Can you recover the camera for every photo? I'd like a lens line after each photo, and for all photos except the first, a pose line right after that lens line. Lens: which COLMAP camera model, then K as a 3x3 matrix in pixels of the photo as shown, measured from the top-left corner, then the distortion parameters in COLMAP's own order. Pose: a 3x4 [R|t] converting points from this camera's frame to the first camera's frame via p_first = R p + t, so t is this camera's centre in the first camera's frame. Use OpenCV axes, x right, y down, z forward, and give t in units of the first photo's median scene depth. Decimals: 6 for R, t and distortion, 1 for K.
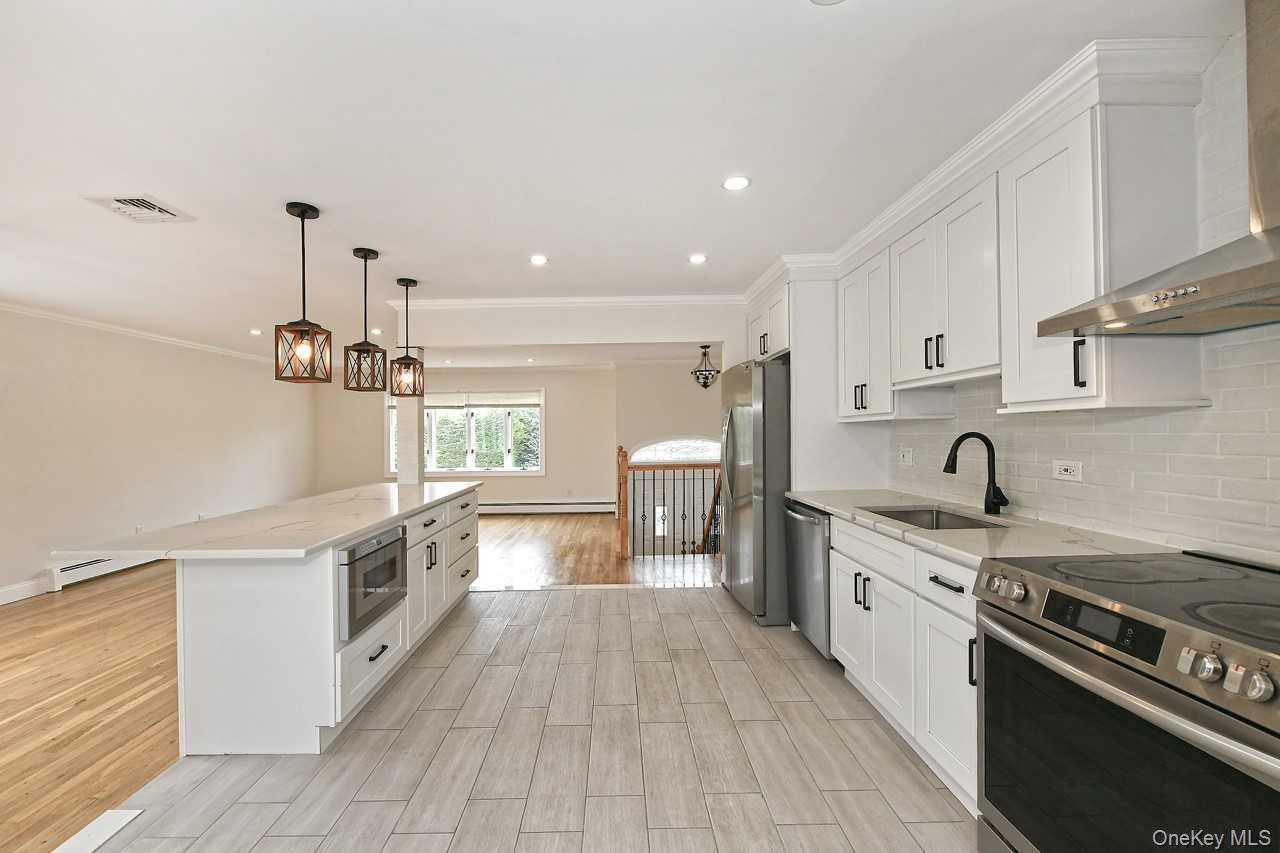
lens RADIAL K [[477.2, 0, 616.1], [0, 477.2, 430.9], [0, 0, 1]] dist [-0.005144, 0.000327]
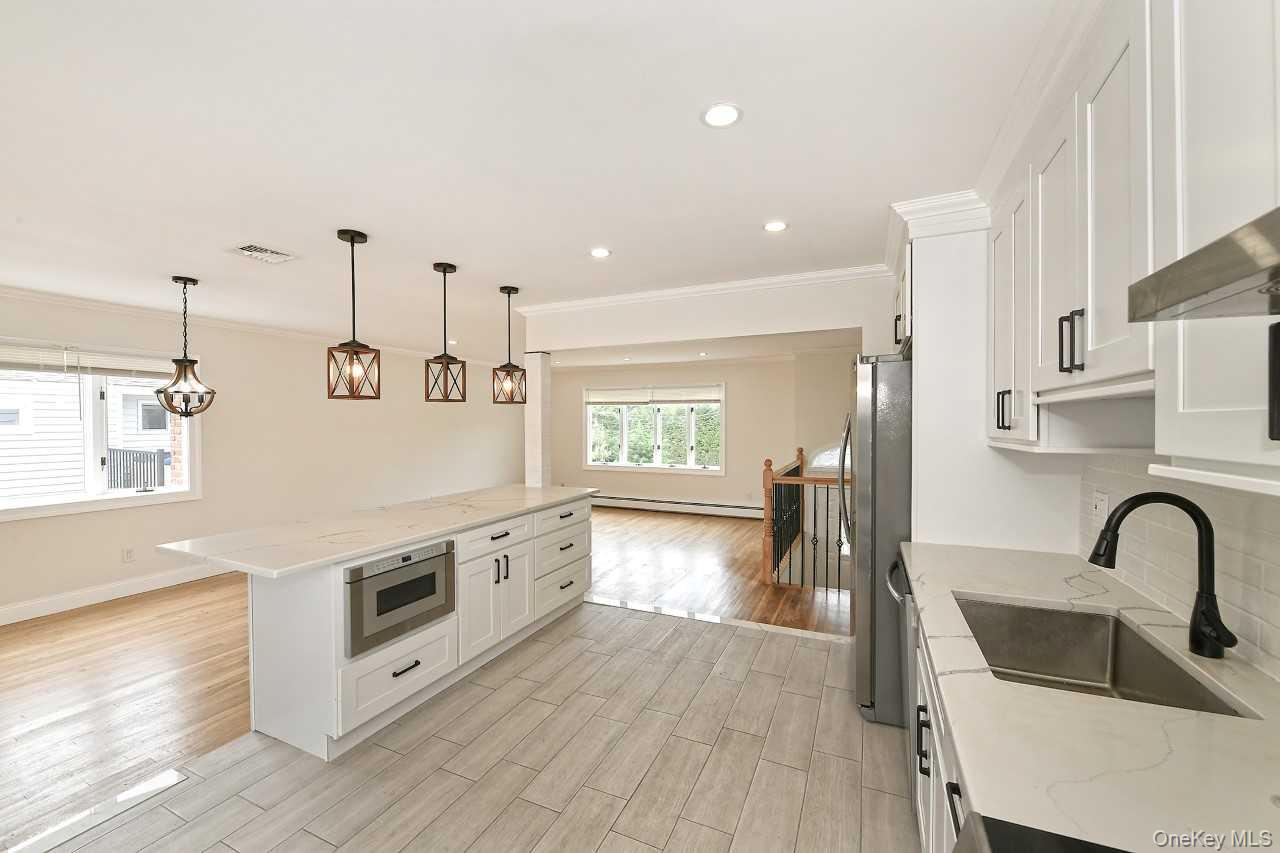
lens RADIAL K [[477.2, 0, 670.4], [0, 477.2, 428.6], [0, 0, 1]] dist [-0.005144, 0.000327]
pose [[0.924086, 0.014805, -0.381898, 0.369151], [-0.006932, 0.999734, 0.021984, -0.062861], [0.382122, -0.017668, 0.923943, 0.272727]]
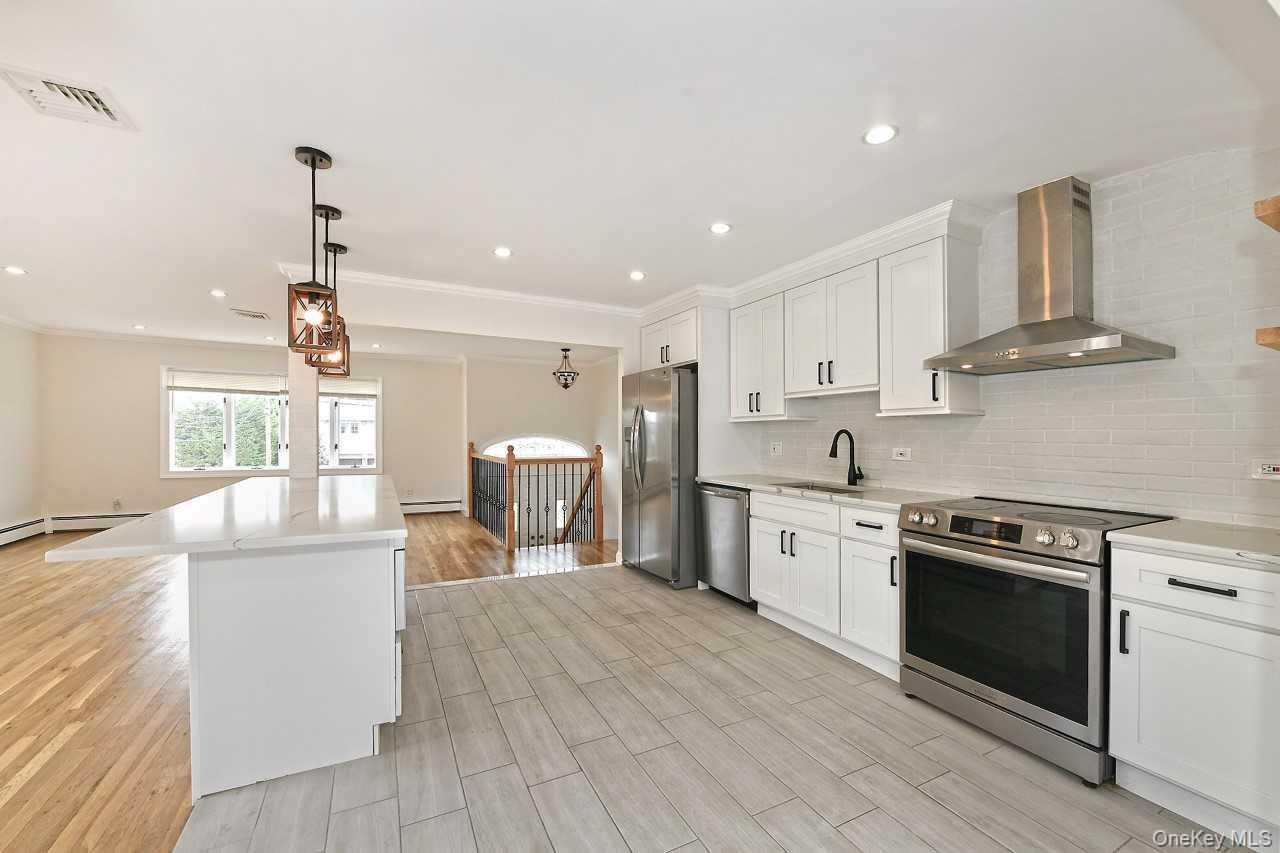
lens RADIAL K [[477.2, 0, 599.2], [0, 477.2, 434.2], [0, 0, 1]] dist [-0.005144, 0.000327]
pose [[0.911498, 0.020953, 0.410771, -0.488030], [-0.022436, 0.999748, -0.001209, 0.032794], [-0.410692, -0.008114, 0.911738, -0.021453]]
